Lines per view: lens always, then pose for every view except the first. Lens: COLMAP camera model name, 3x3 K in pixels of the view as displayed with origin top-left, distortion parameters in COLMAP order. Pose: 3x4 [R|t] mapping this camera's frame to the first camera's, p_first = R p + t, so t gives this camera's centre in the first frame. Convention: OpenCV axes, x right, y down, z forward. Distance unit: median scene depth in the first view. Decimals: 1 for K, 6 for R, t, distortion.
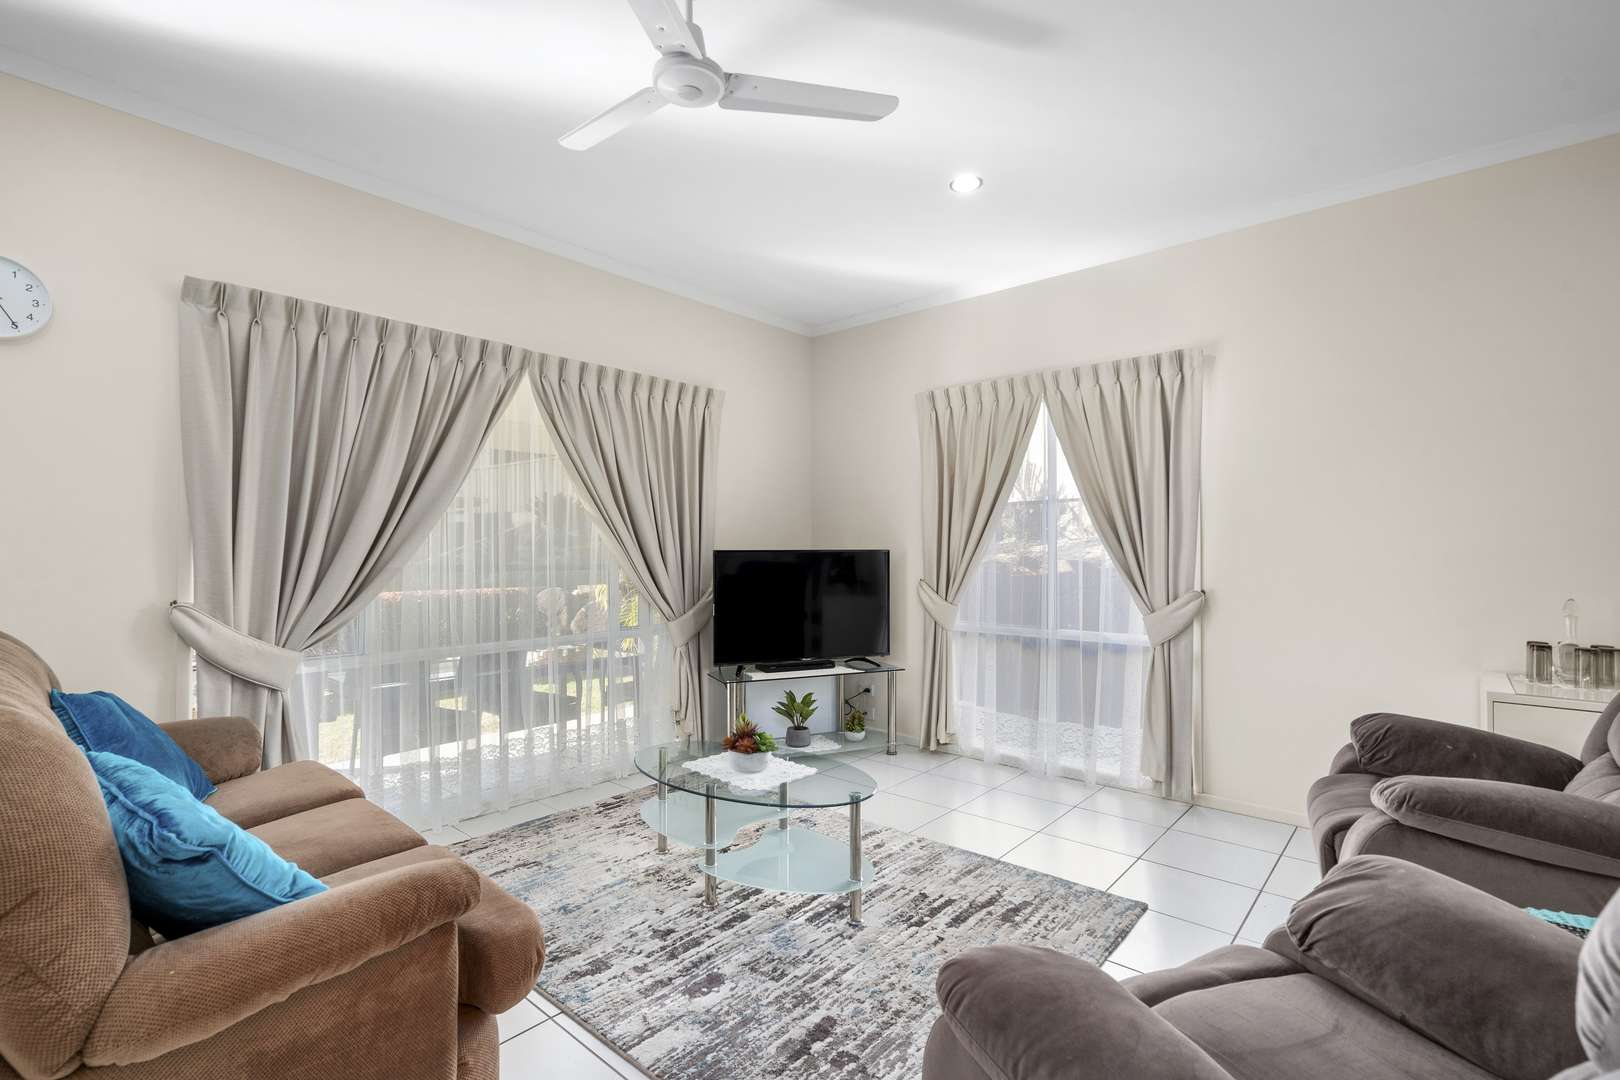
lens RADIAL K [[738.9, 0, 797.2], [0, 738.9, 530.3], [0, 0, 1]] dist [0.003752, 0.000478]
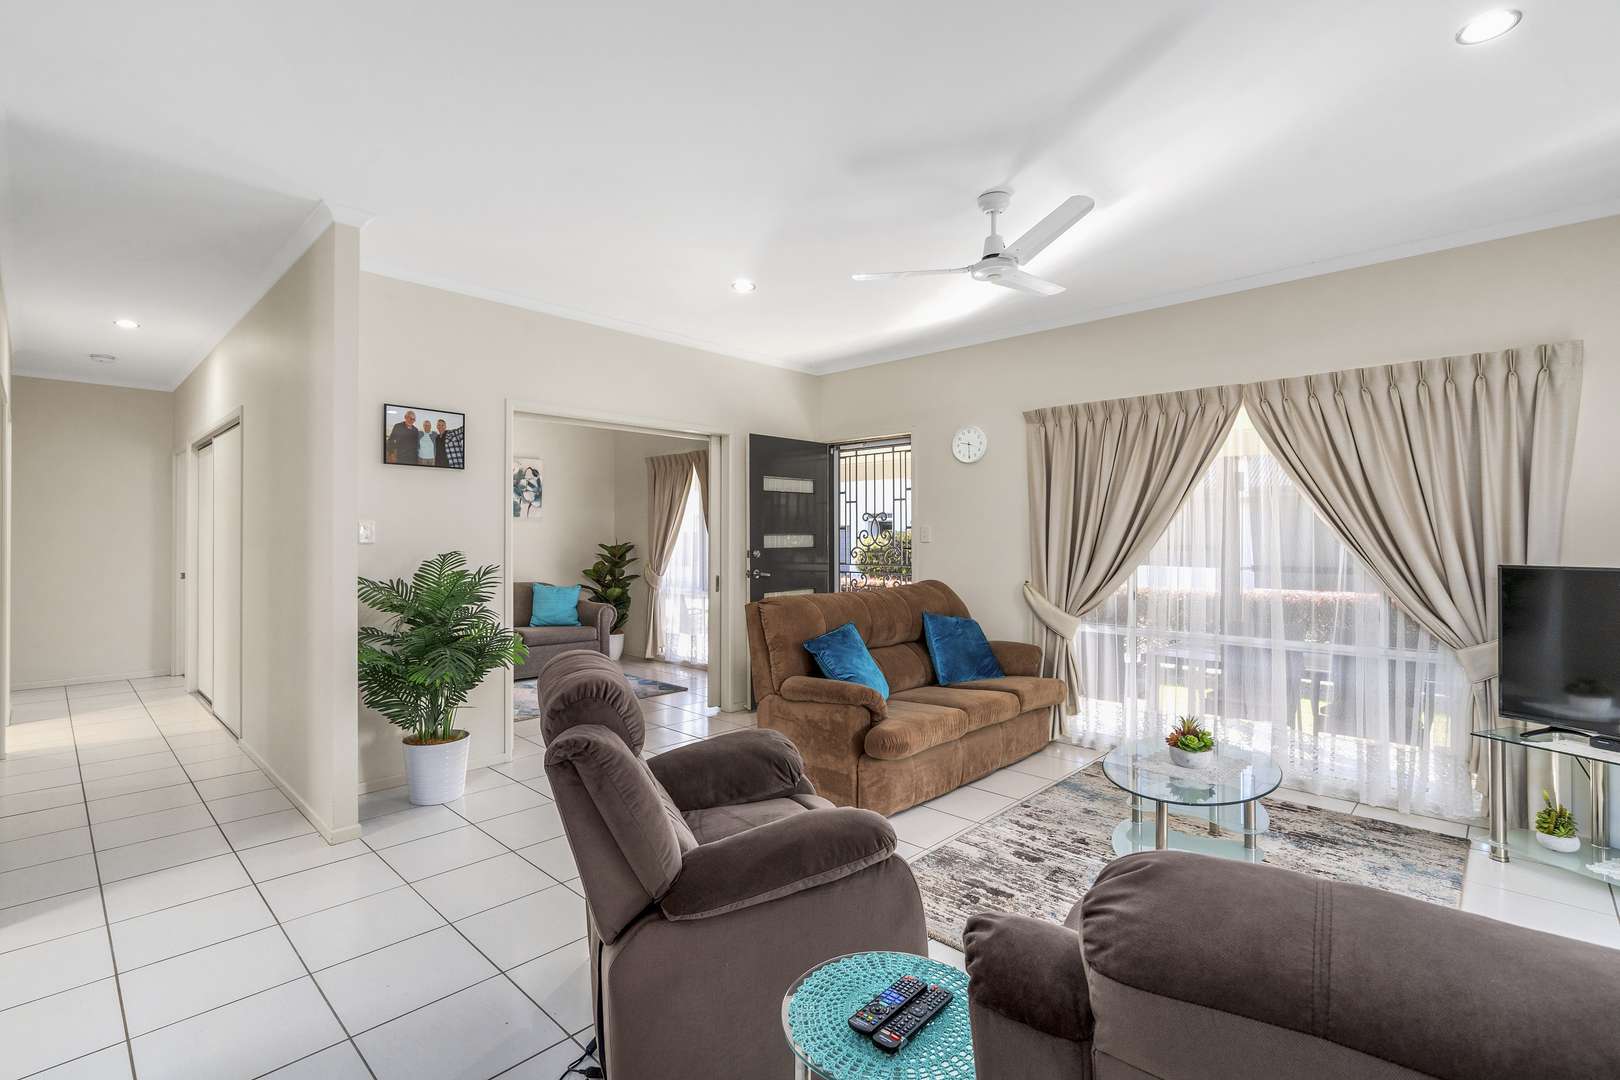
lens RADIAL K [[738.9, 0, 802.6], [0, 738.9, 538.7], [0, 0, 1]] dist [0.003752, 0.000478]
pose [[-0.031542, 0.002153, -0.999500, 1.284732], [0.022859, 0.999738, 0.001433, -0.037259], [0.999241, -0.022803, -0.031583, 0.565889]]
